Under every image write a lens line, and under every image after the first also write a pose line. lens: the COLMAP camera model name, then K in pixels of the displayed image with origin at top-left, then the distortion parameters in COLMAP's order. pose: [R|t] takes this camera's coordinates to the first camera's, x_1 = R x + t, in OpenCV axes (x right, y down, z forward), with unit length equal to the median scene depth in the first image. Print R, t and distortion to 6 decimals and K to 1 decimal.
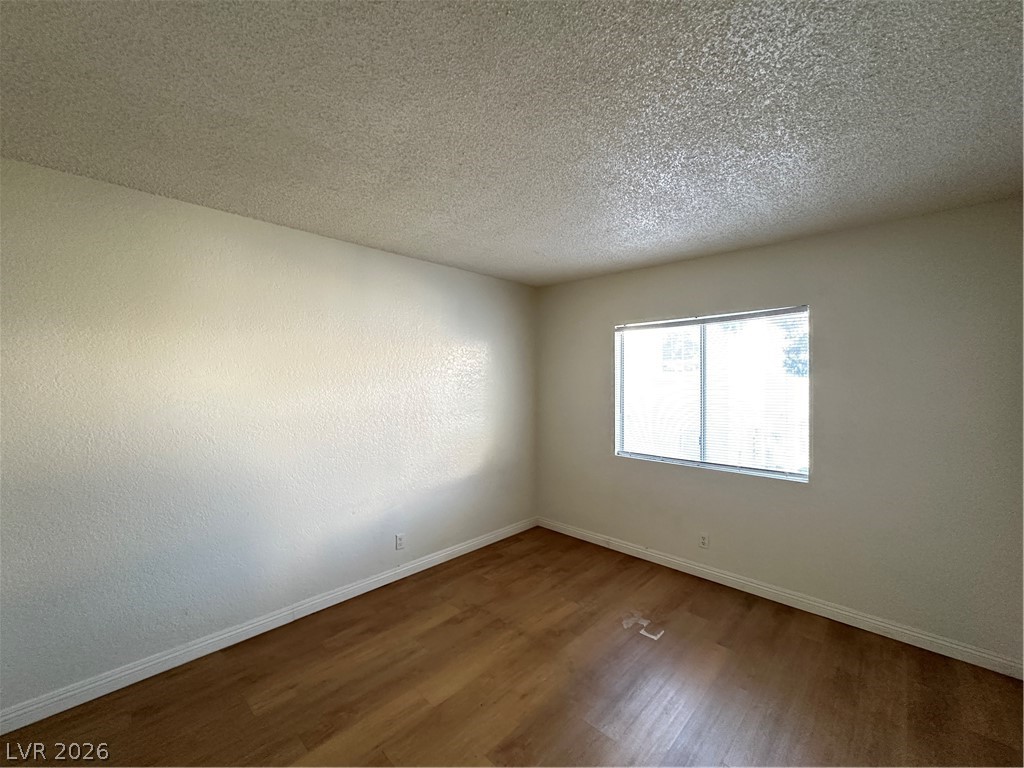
lens RADIAL K [[408.7, 0, 509.7], [0, 408.7, 385.7], [0, 0, 1]] dist [0.001216, -0.000108]
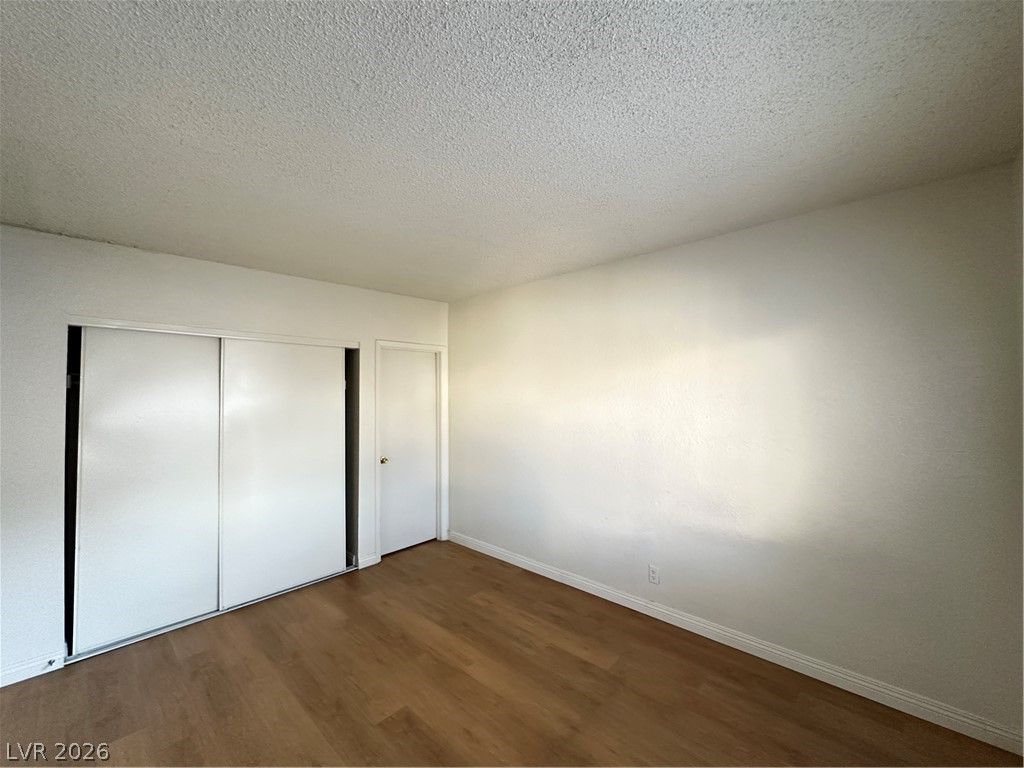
lens RADIAL K [[408.7, 0, 509.8], [0, 408.7, 384.8], [0, 0, 1]] dist [0.001216, -0.000108]
pose [[0.017611, -0.025308, -0.999525, 0.787905], [-0.000062, 0.999680, -0.025313, -0.004392], [0.999845, 0.000508, 0.017604, 0.863899]]
